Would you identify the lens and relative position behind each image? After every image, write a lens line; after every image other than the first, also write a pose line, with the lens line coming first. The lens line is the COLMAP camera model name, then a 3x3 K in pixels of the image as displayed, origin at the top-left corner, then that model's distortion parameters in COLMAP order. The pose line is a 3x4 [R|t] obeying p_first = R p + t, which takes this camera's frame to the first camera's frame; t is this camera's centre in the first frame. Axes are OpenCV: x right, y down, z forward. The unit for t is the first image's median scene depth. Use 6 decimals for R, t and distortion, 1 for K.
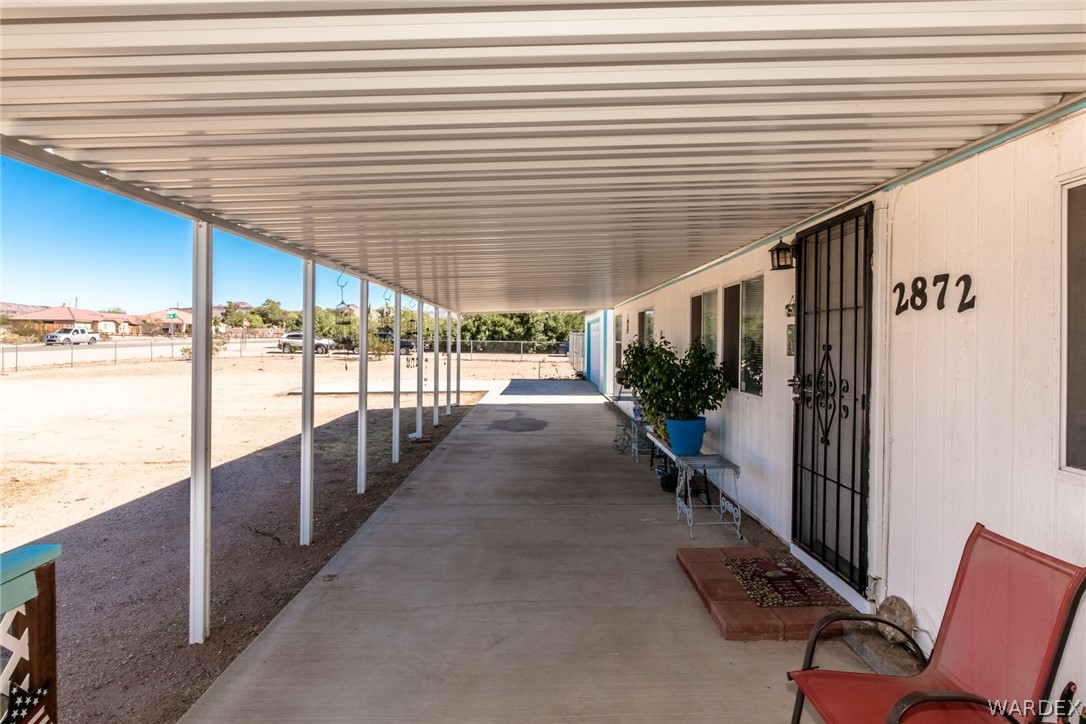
lens RADIAL K [[620.5, 0, 543.0], [0, 620.5, 362.0], [0, 0, 1]] dist [0.000157, -0.000044]
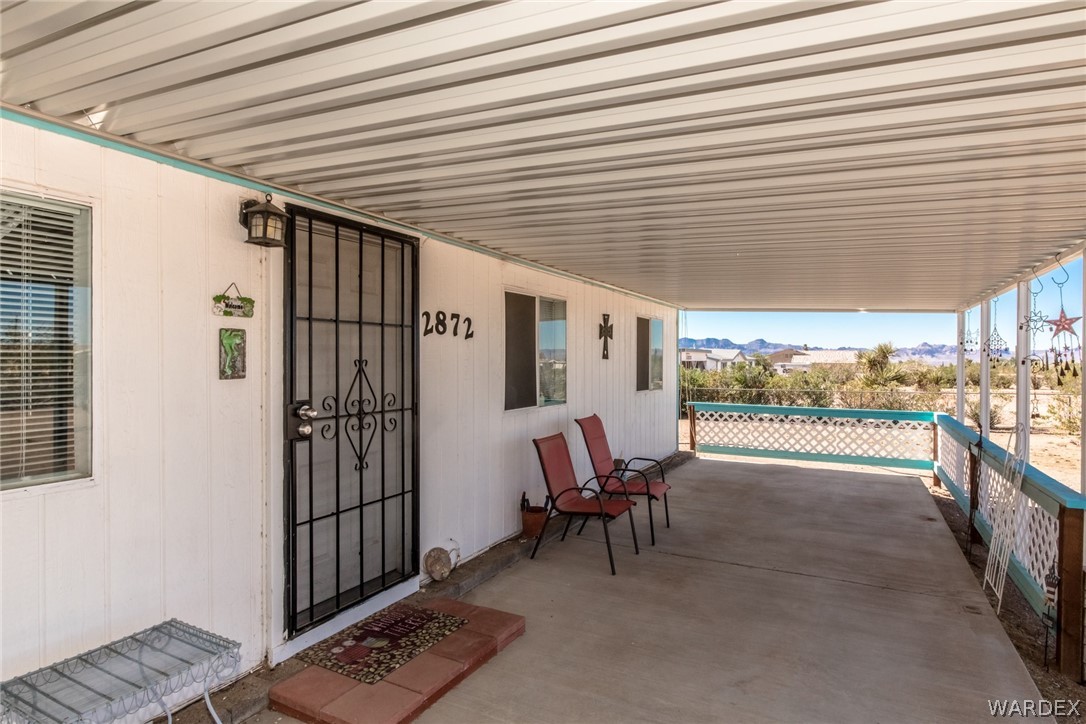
lens RADIAL K [[620.5, 0, 543.0], [0, 620.5, 362.0], [0, 0, 1]] dist [0.000157, -0.000044]
pose [[-0.887997, -0.014774, 0.459612, -0.239414], [0.004321, 0.999172, 0.040466, -0.072756], [-0.459829, 0.037920, -0.887198, 2.028683]]
